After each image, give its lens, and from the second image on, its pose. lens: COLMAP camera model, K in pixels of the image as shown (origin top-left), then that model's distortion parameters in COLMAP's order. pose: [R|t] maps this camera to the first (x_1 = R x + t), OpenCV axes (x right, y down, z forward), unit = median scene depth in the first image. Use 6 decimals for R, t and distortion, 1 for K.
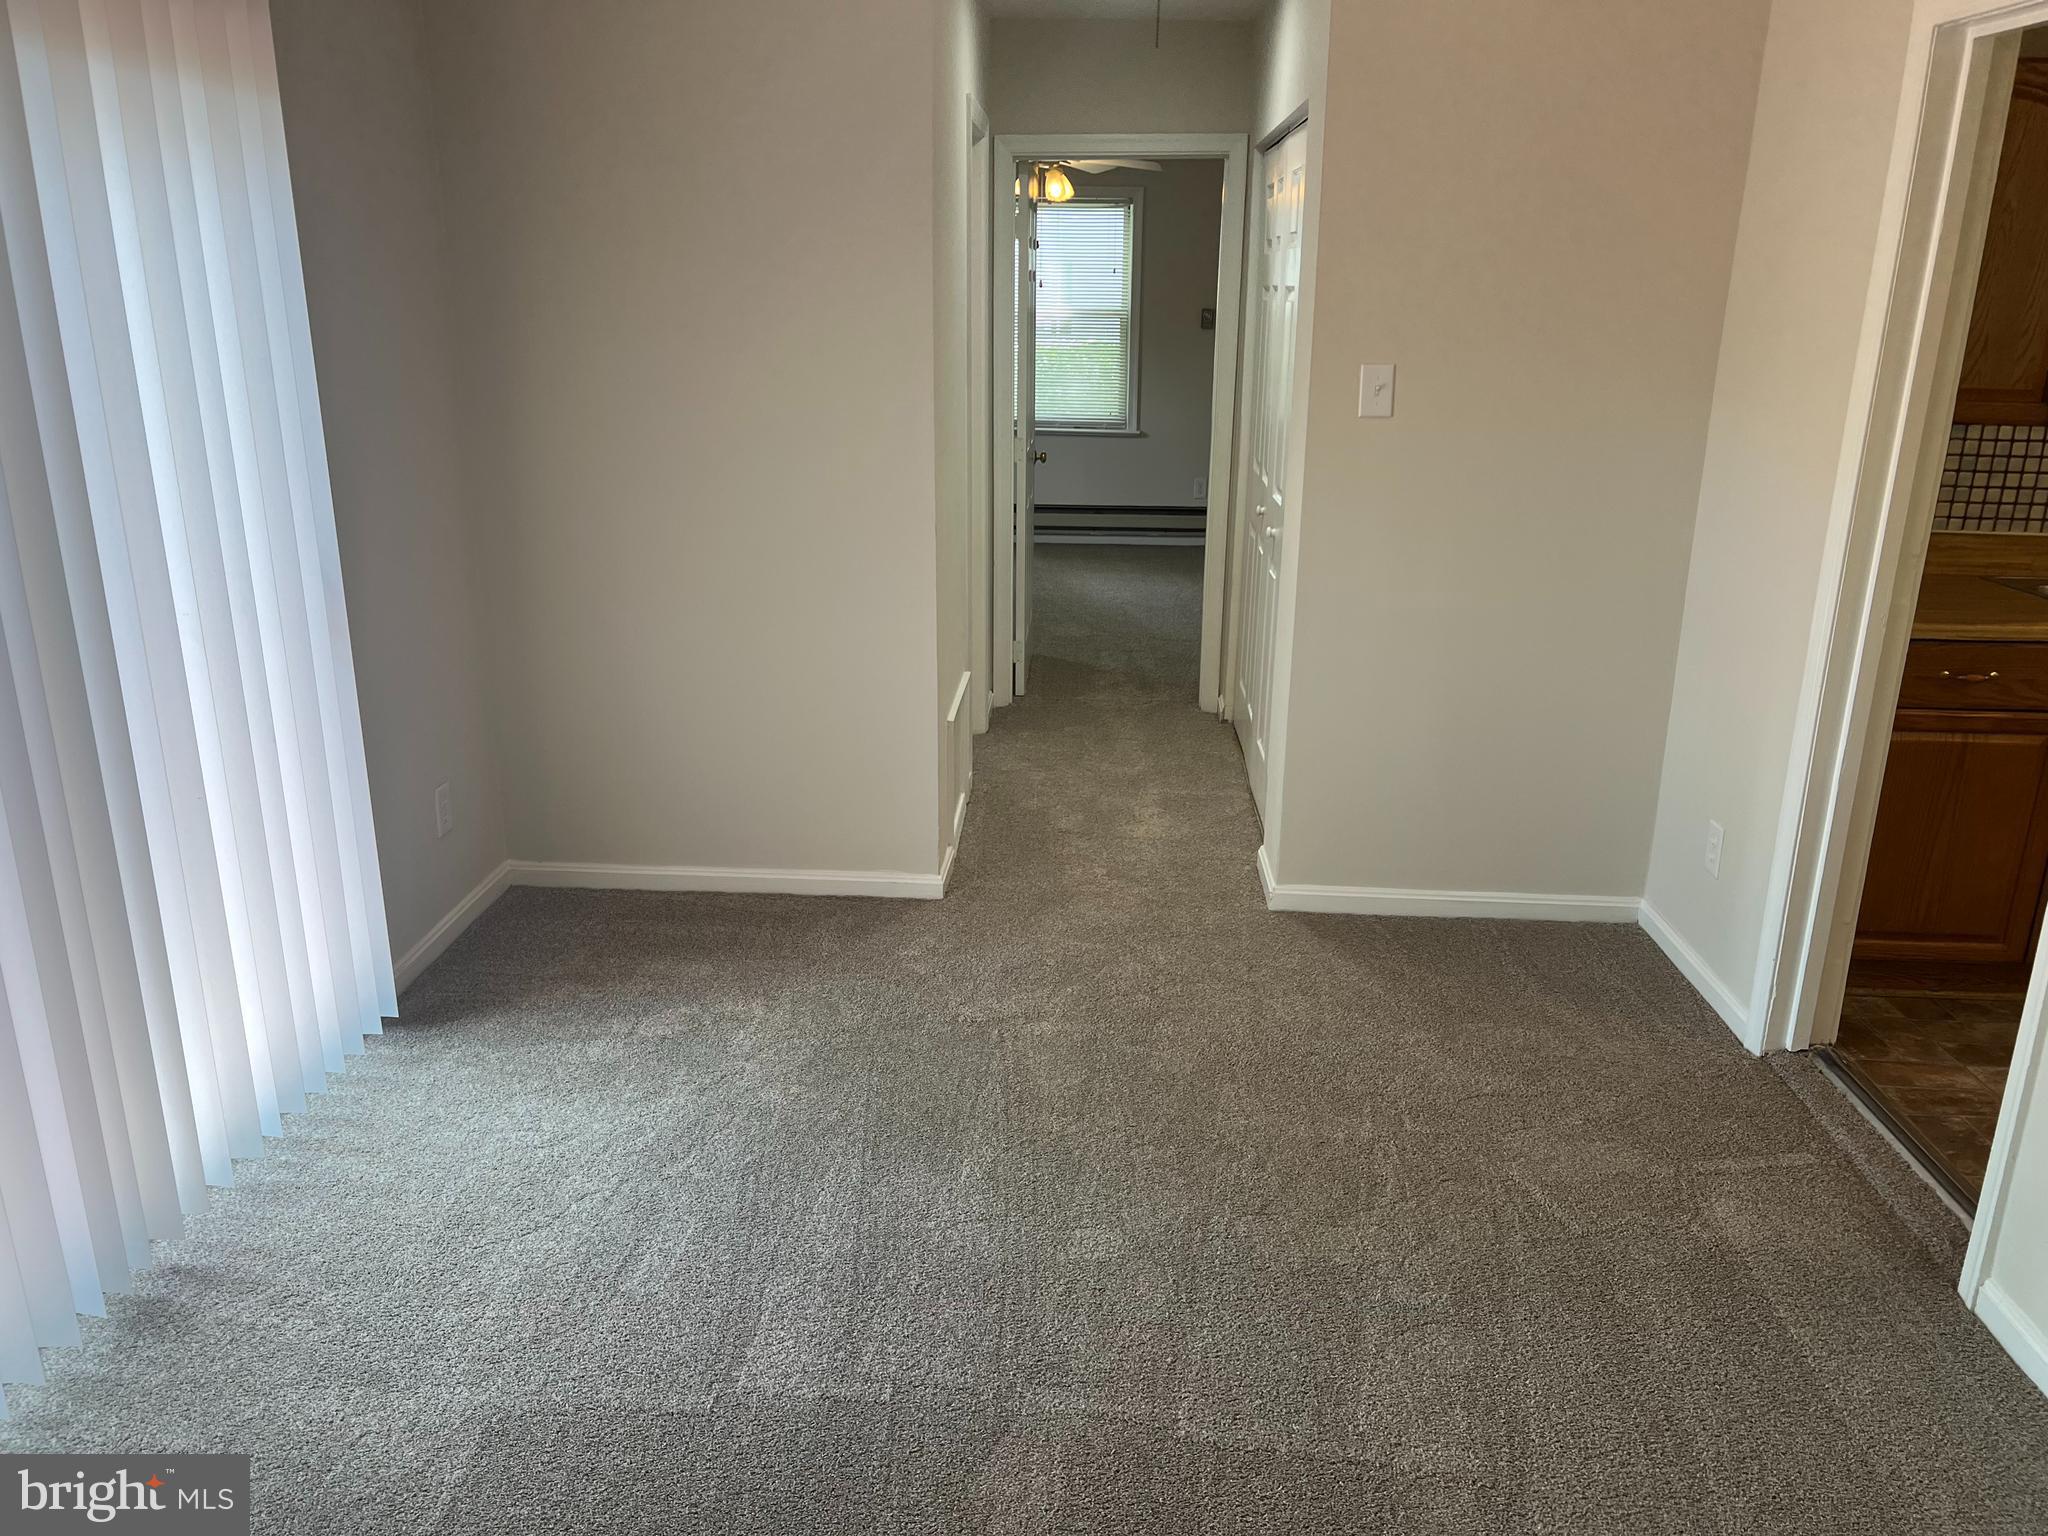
lens RADIAL K [[1542.1, 0, 1015.6], [0, 1542.1, 776.9], [0, 0, 1]] dist [0.053683, -0.053769]
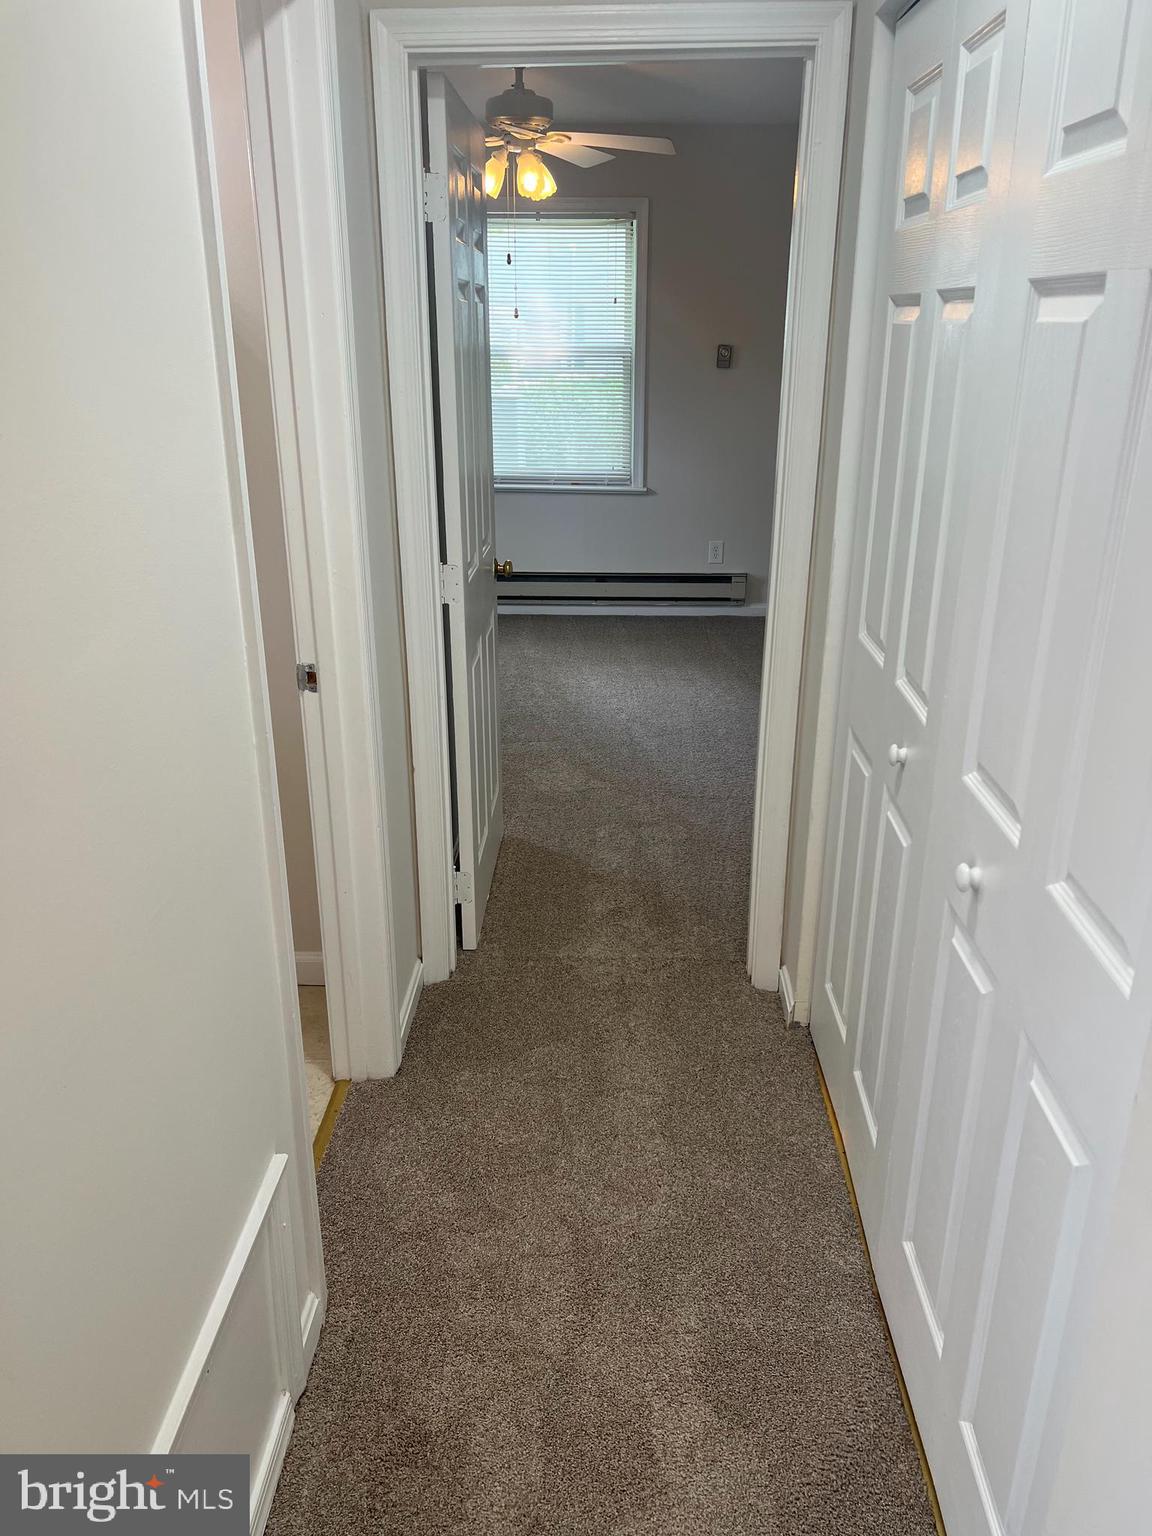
lens RADIAL K [[1156.6, 0, 580.8], [0, 1156.6, 755.0], [0, 0, 1]] dist [0.053683, -0.053769]
pose [[0.999636, -0.013970, 0.023101, 0.045426], [0.012942, 0.998944, 0.044088, -0.179536], [-0.023692, -0.043773, 0.998761, 0.596959]]
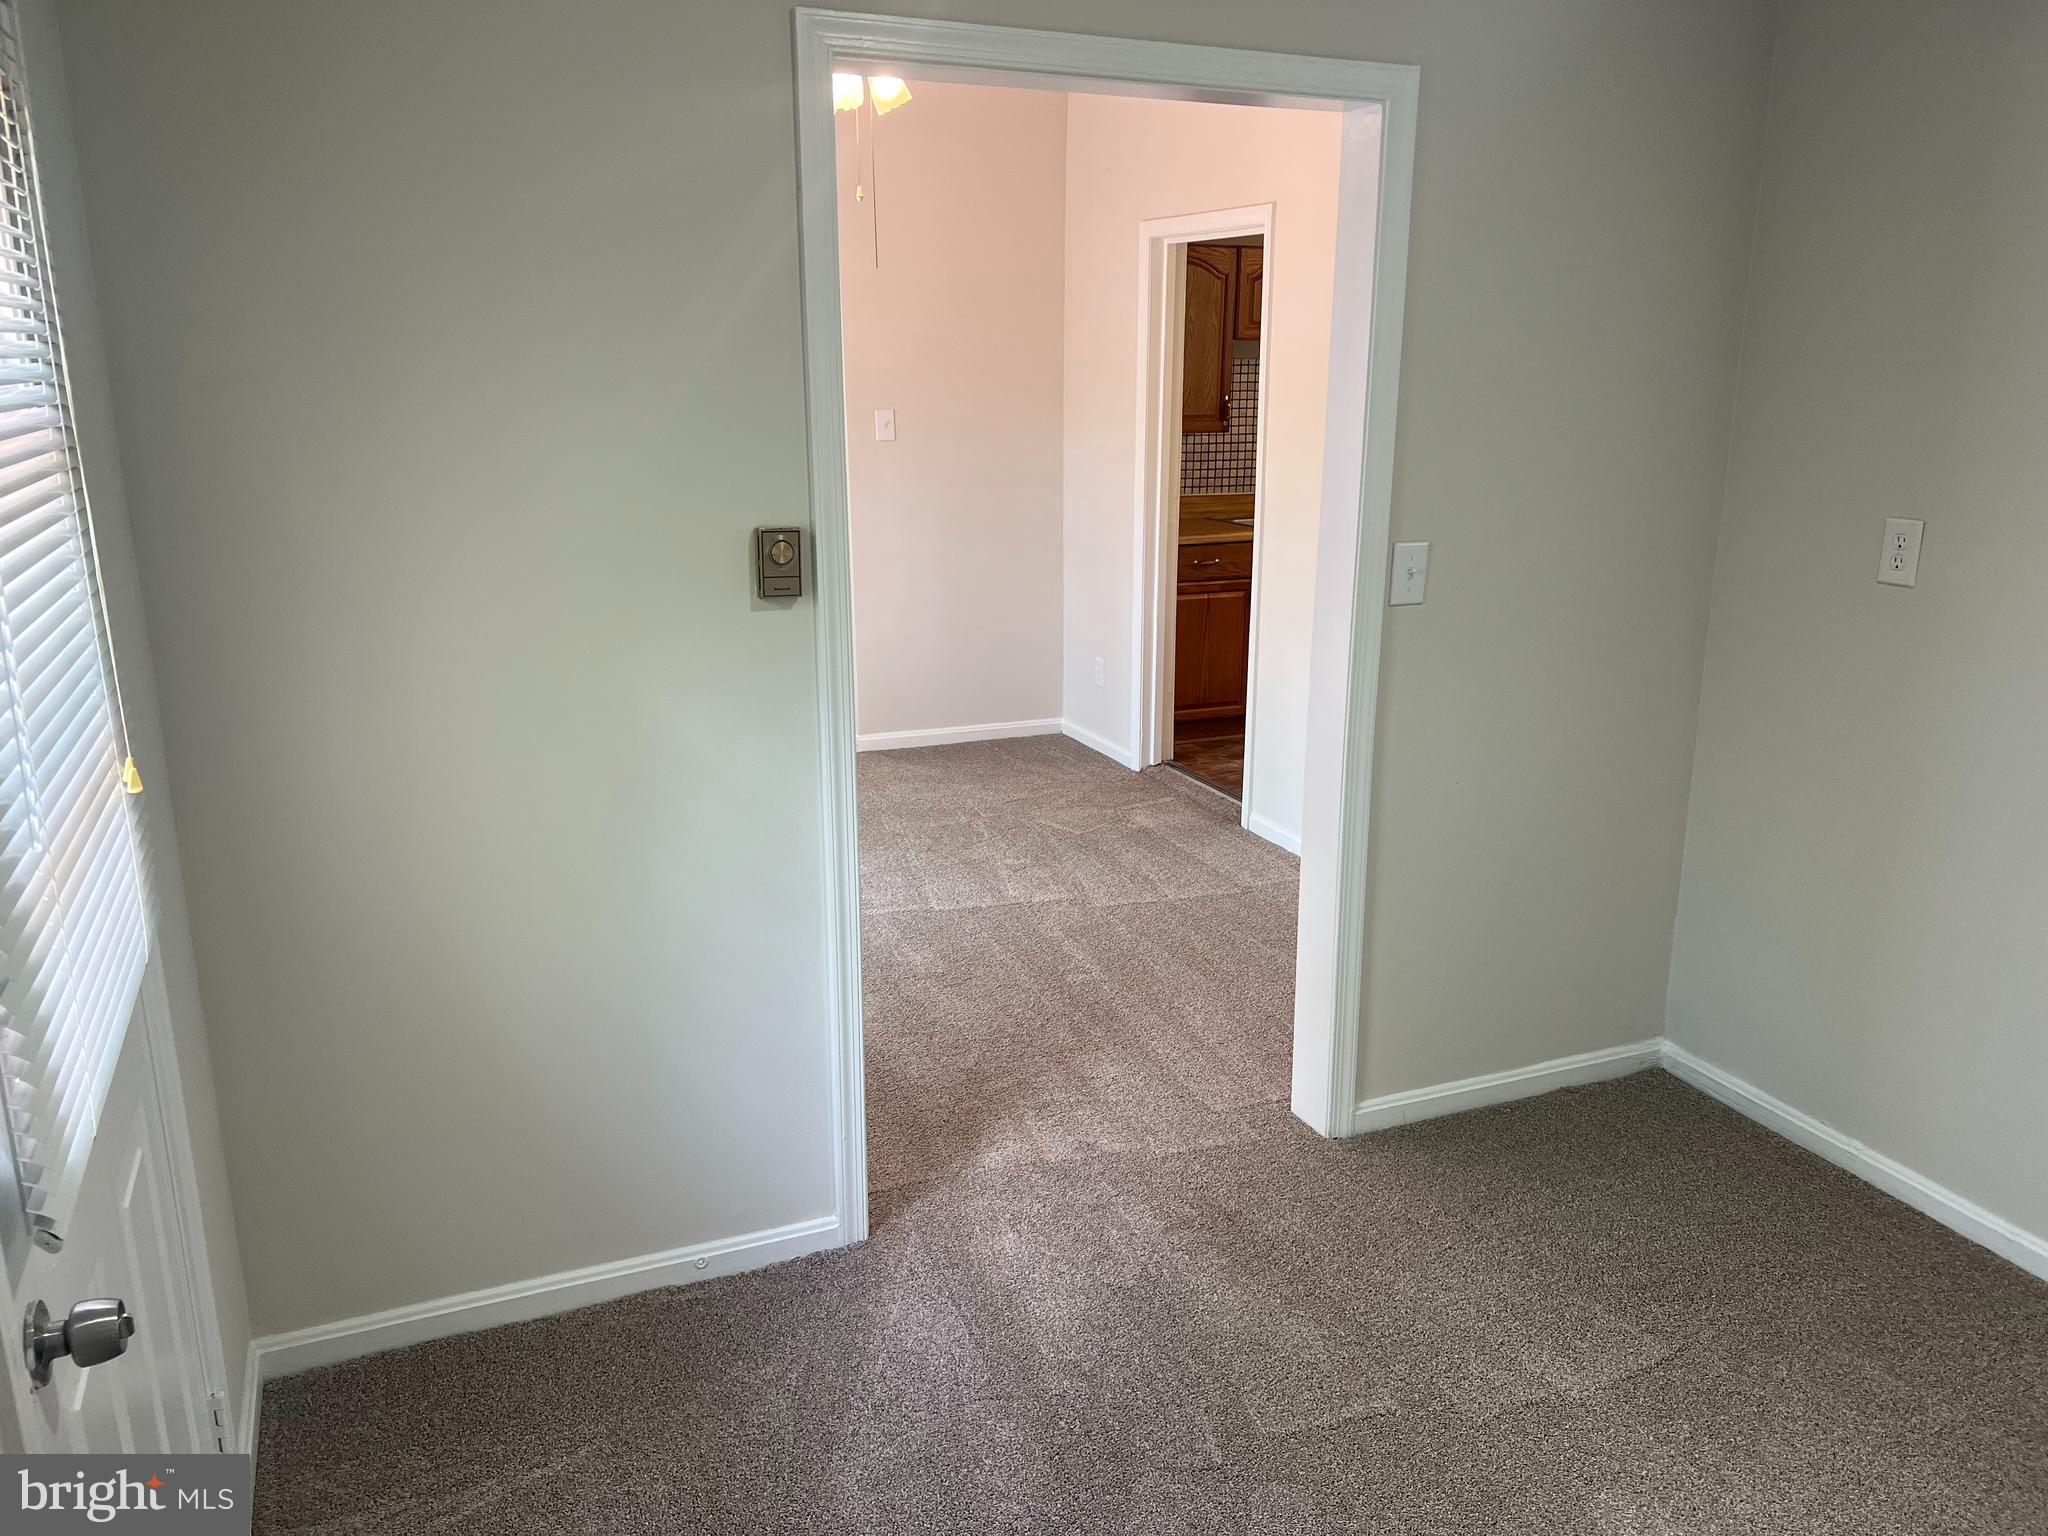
lens RADIAL K [[1542.1, 0, 1024.5], [0, 1542.1, 776.4], [0, 0, 1]] dist [0.053683, -0.053769]
pose [[0.903179, -0.119692, 0.412241, -0.367856], [0.135902, 0.990671, -0.010113, 0.165644], [-0.407184, 0.065158, 0.911019, -0.564173]]
